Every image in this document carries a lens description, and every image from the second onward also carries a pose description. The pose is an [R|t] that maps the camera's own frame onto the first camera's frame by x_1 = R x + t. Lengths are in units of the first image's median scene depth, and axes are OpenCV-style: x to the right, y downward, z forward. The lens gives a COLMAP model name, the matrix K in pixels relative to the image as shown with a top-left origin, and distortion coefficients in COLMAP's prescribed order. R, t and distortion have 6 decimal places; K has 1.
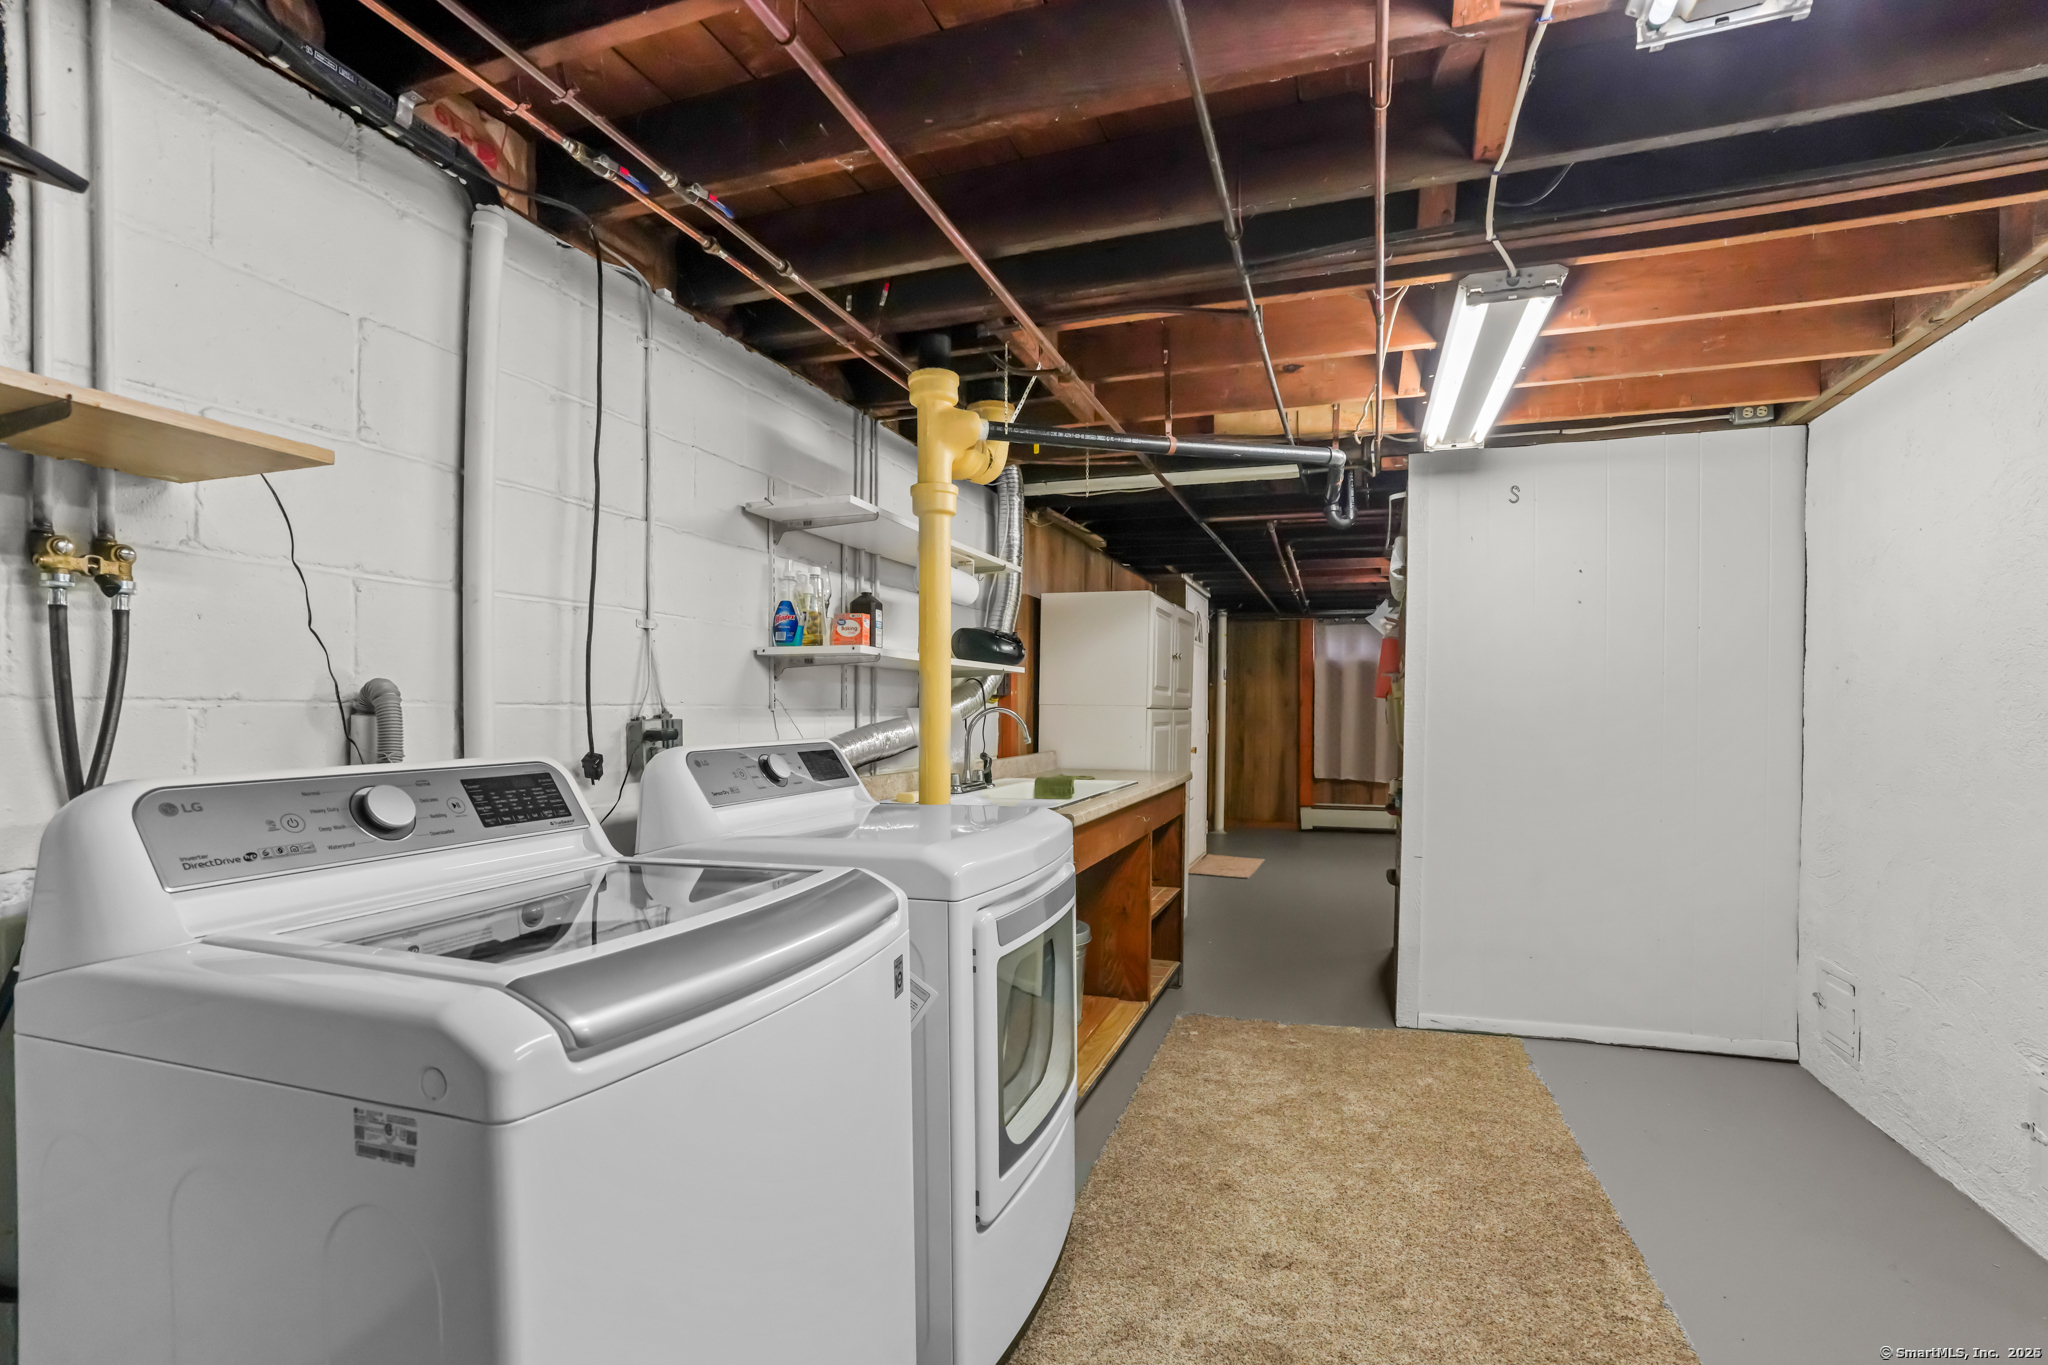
lens RADIAL K [[949.7, 0, 1013.6], [0, 949.7, 715.0], [0, 0, 1]] dist [-0.076400, 0.027666]
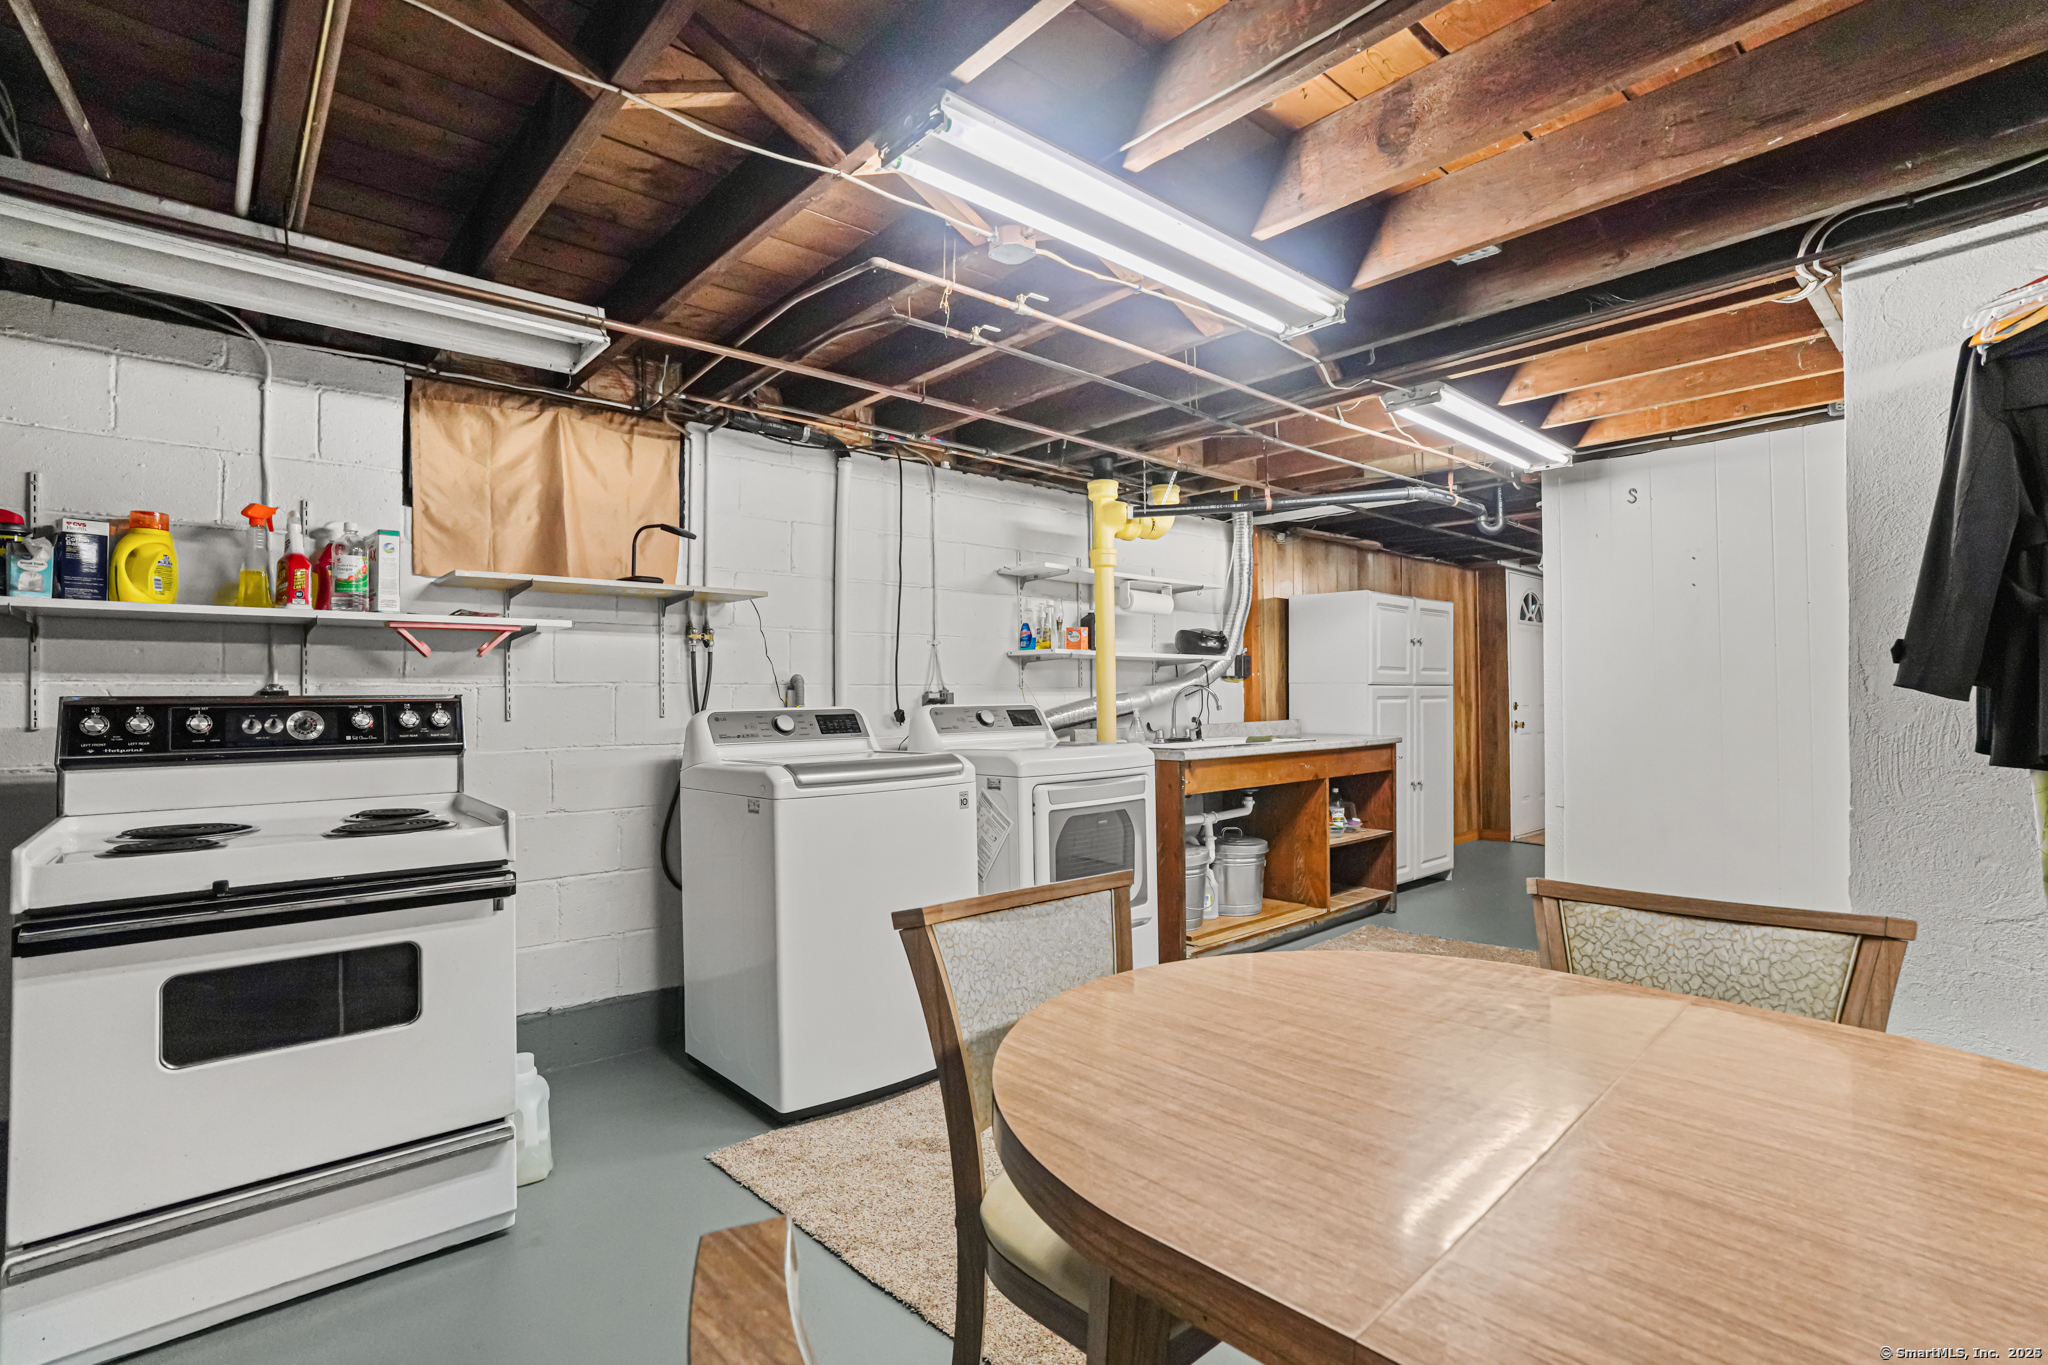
lens RADIAL K [[949.2, 0, 1029.4], [0, 949.2, 660.2], [0, 0, 1]] dist [-0.103739, 0.000086]
pose [[0.879248, -0.023635, -0.475777, 0.597176], [0.004868, 0.999162, -0.040638, 0.015196], [0.476339, 0.033414, 0.878627, -0.510888]]
